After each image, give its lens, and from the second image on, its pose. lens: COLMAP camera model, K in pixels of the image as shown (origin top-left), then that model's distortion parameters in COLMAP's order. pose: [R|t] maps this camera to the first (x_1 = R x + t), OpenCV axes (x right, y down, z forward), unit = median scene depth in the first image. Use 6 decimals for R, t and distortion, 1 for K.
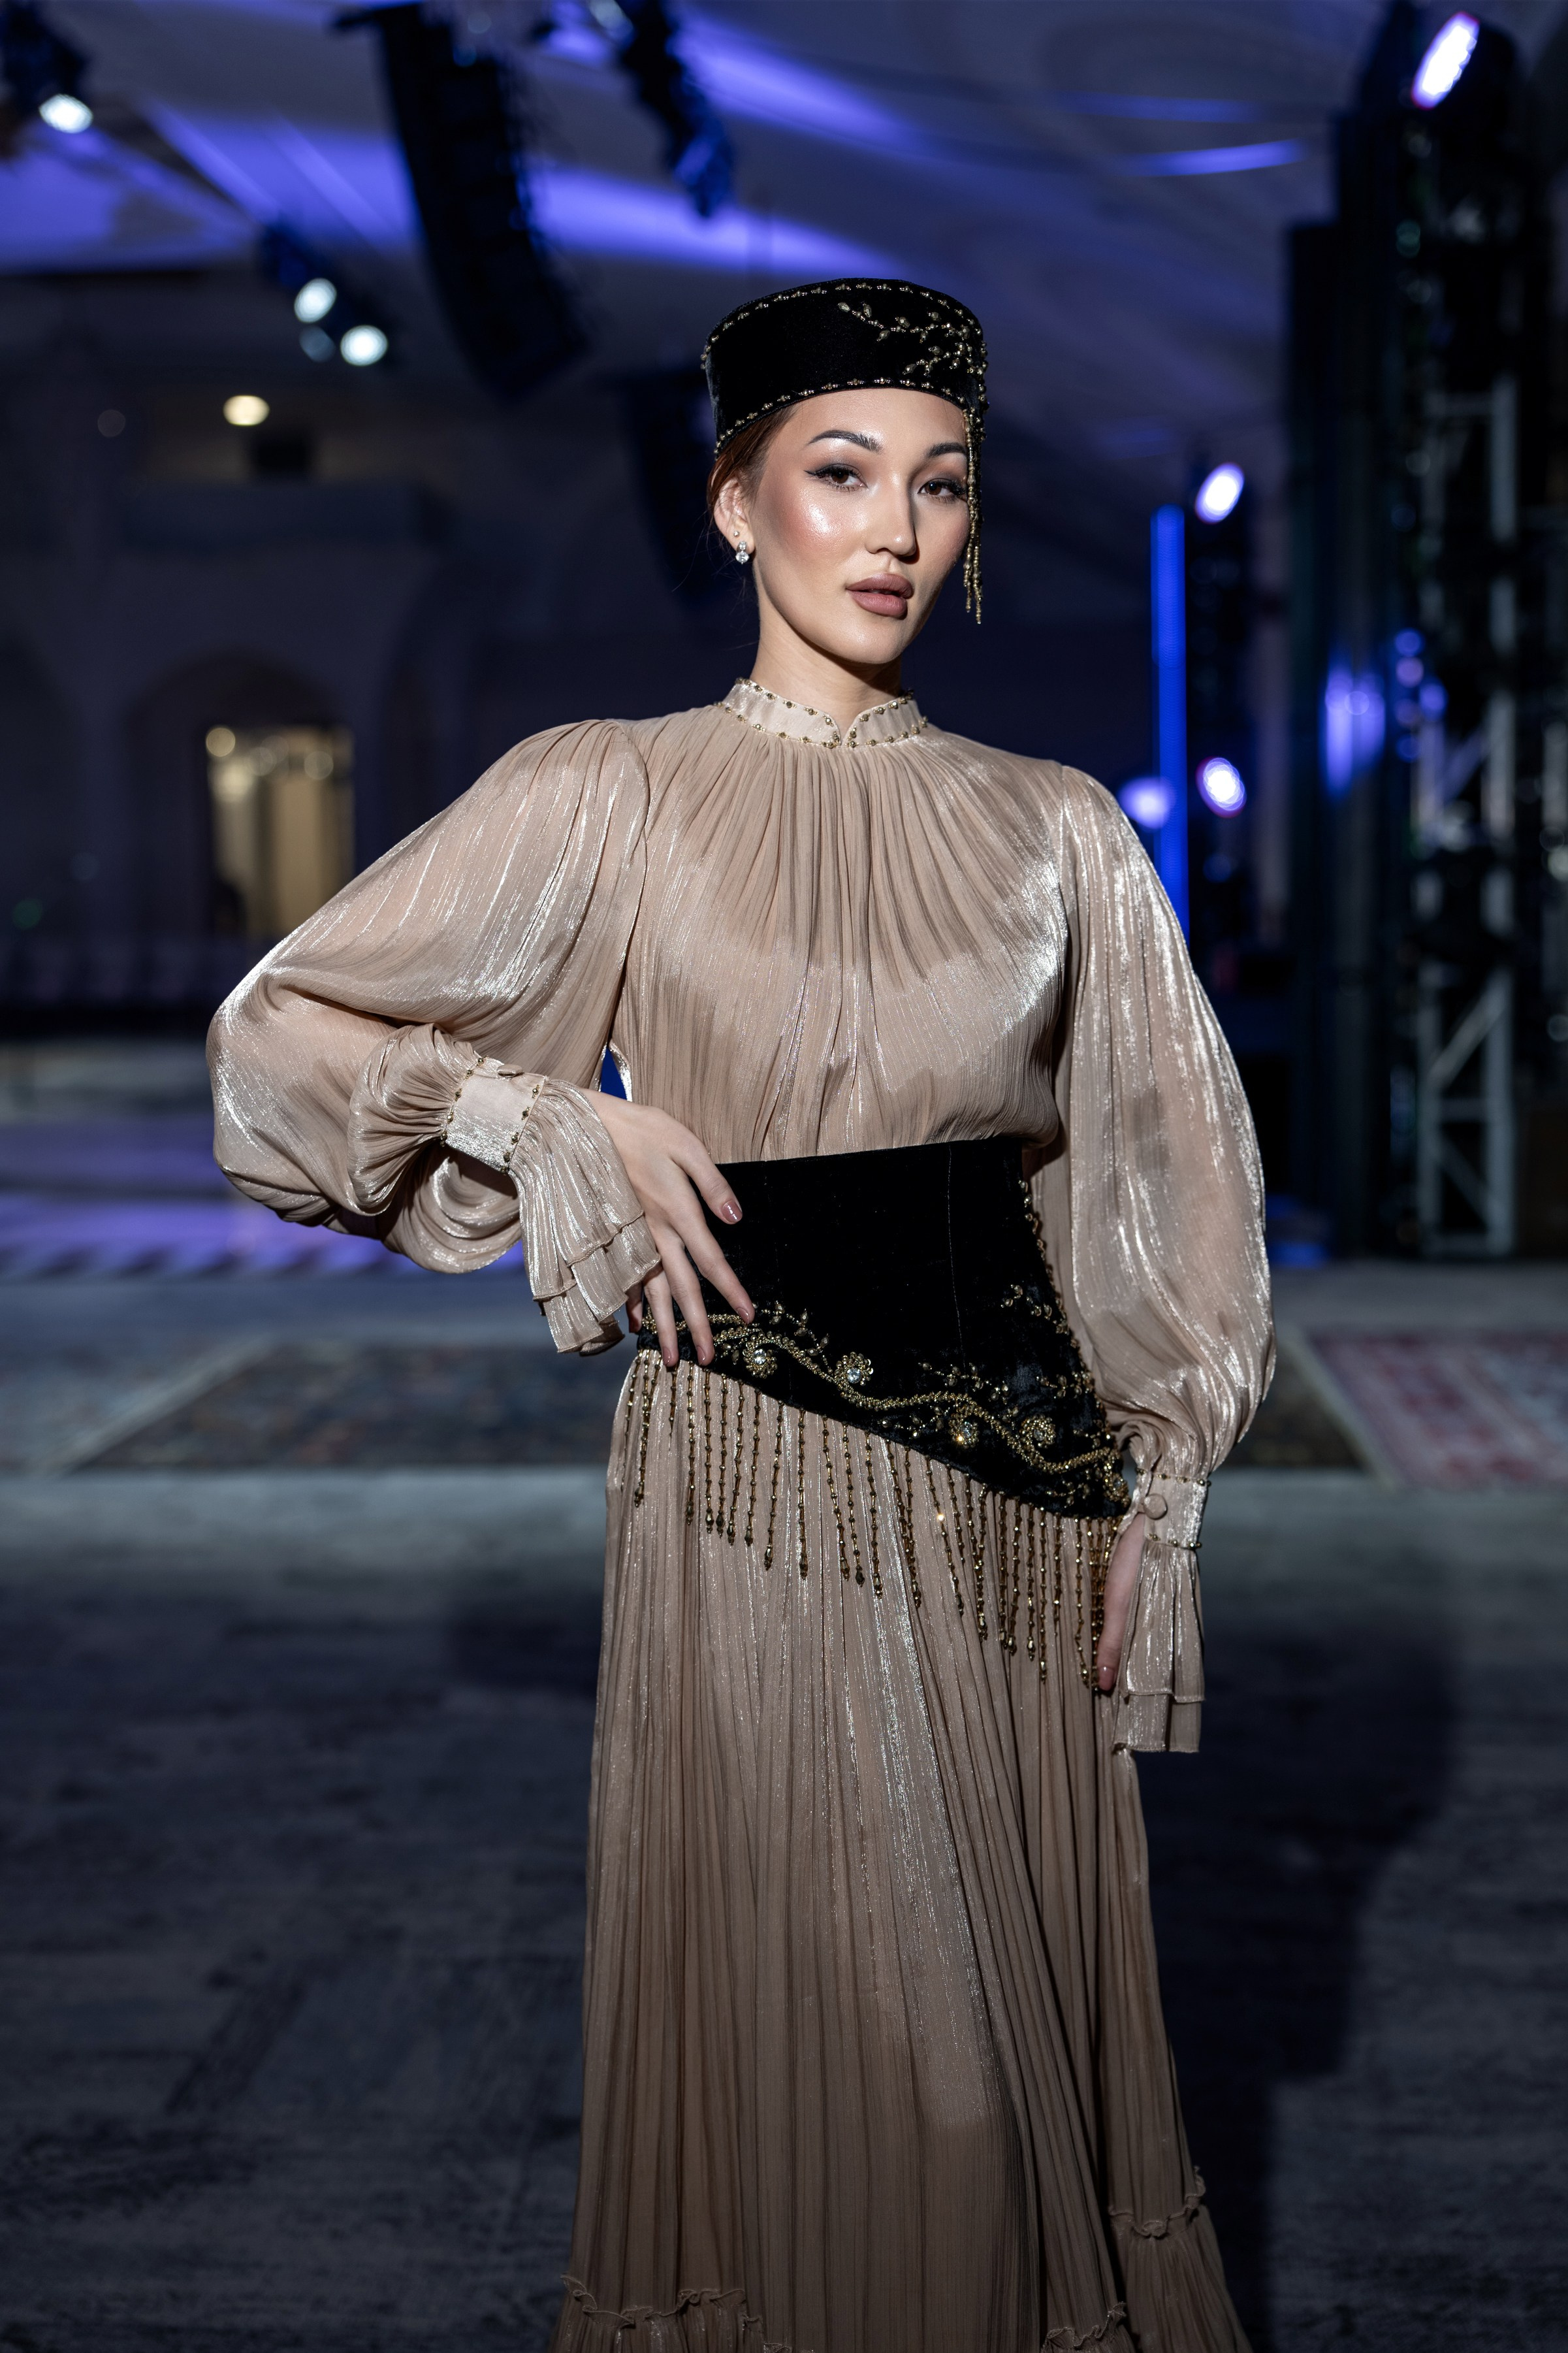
lens RADIAL K [[2873.0, 0, 787.4], [0, 2873.0, 1211.4], [0, 0, 1]] dist [0.191112, -0.512053]
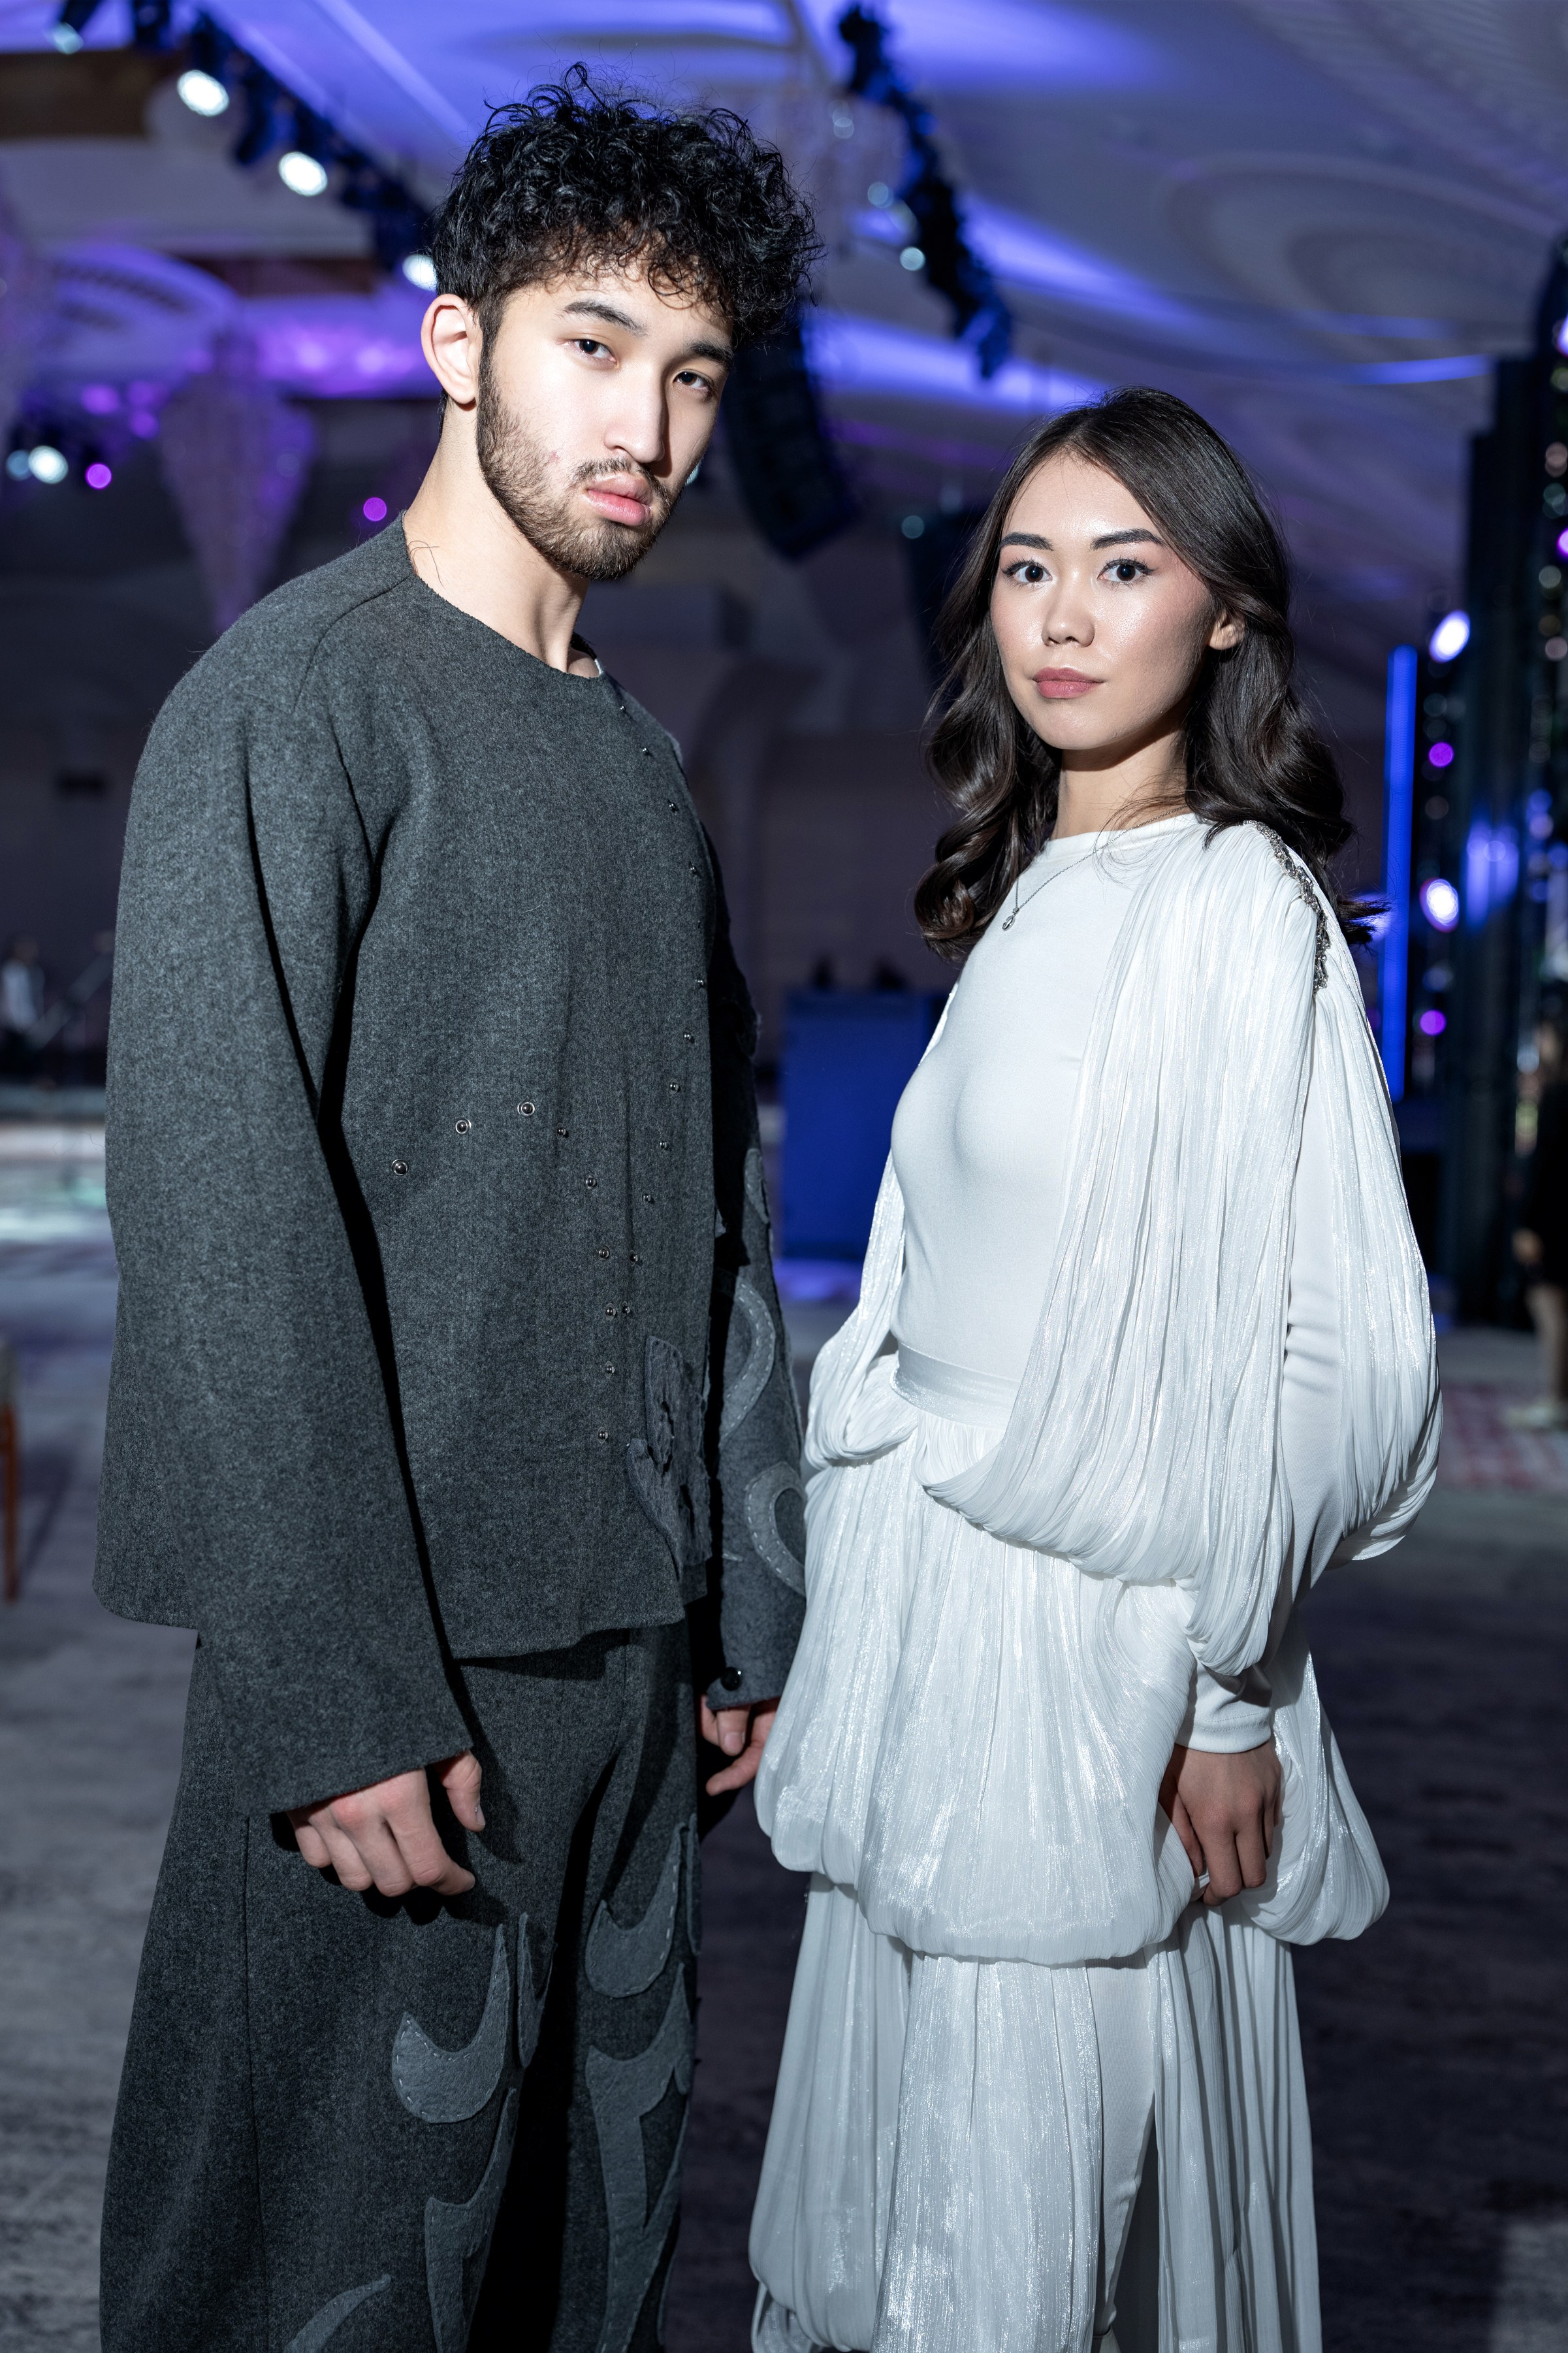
lens RADIAL K [[2873.0, 0, 787.4], [0, 2873.0, 1211.4], [0, 0, 1]] dist [0.191112, -0.512053]
pose [[0.994249, 0.047336, -0.096062, 0.033389], [-0.049898, 0.998455, -0.024444, 0.011839], [0.094757, 0.029096, 0.995075, -0.185264]]
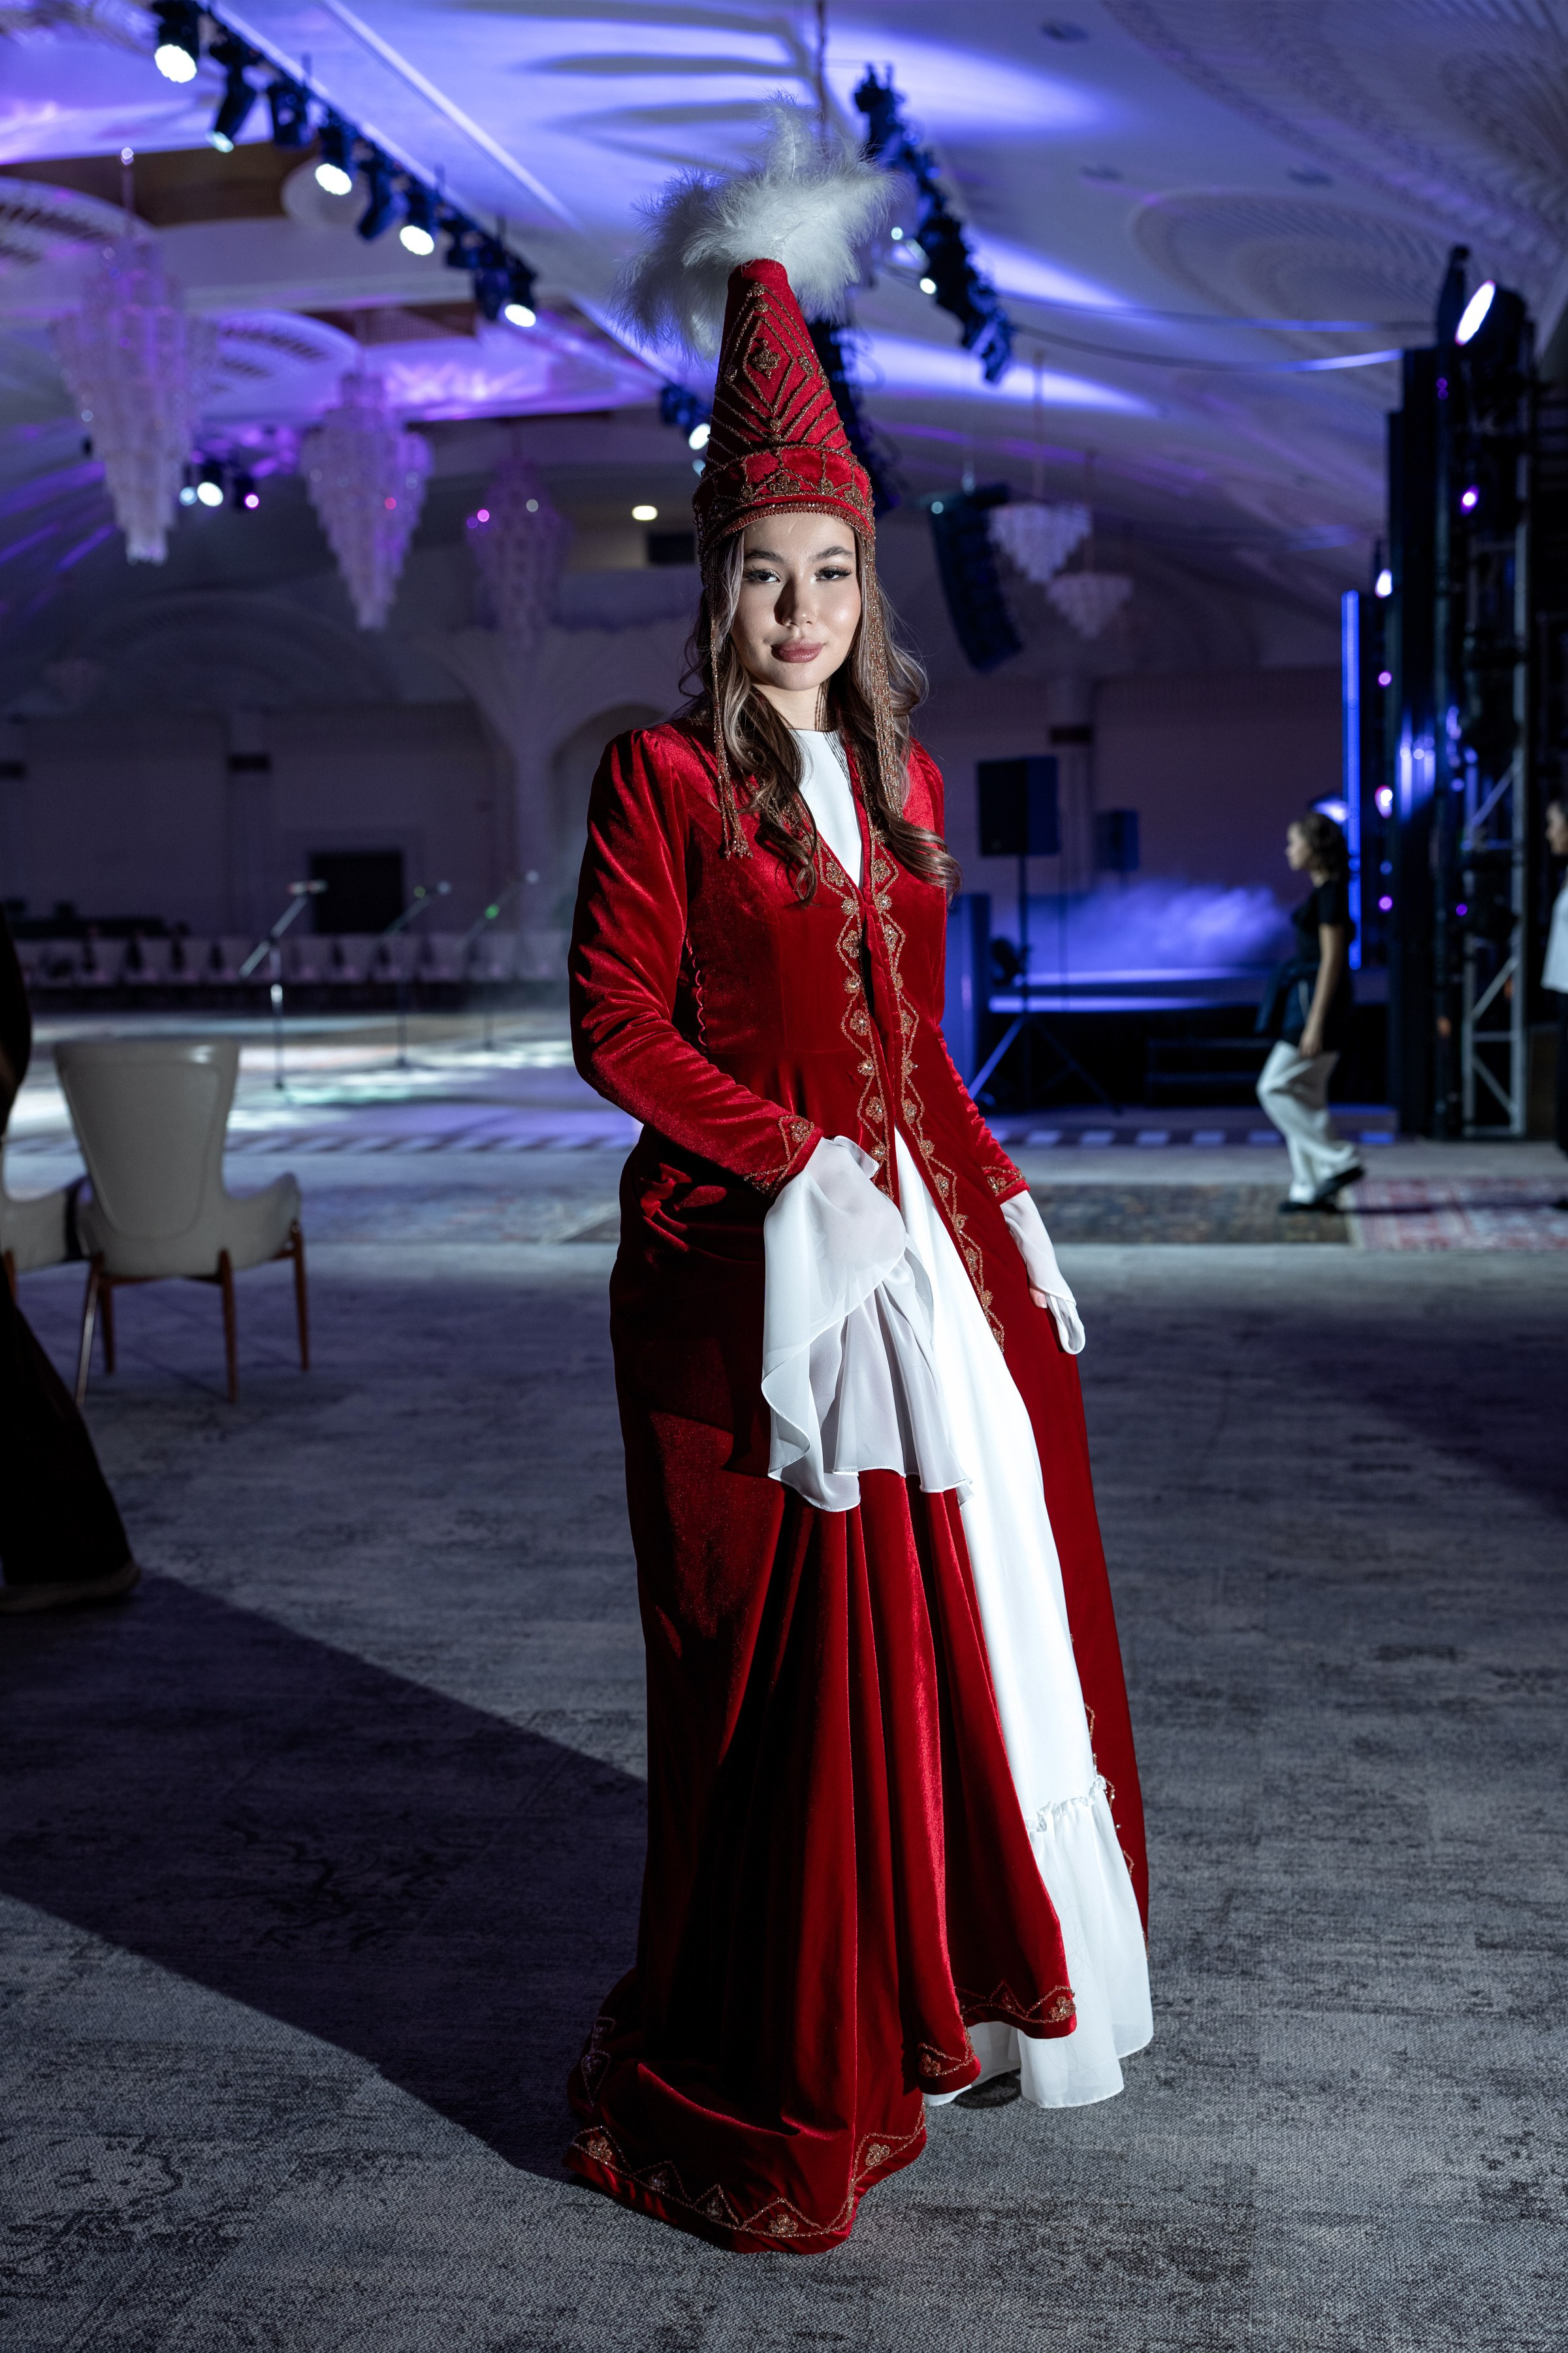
lens RADIAL K [[2477.8, 0, 820.4], [0, 2477.8, 1272.5], [0, 0, 1]] dist [0.001811, -0.017840]
pose [[0.993919, 0.006588, -0.109912, 0.038031], [-0.001798, 0.999047, 0.043621, 0.029449], [0.110095, -0.043158, 0.992984, -0.271384]]
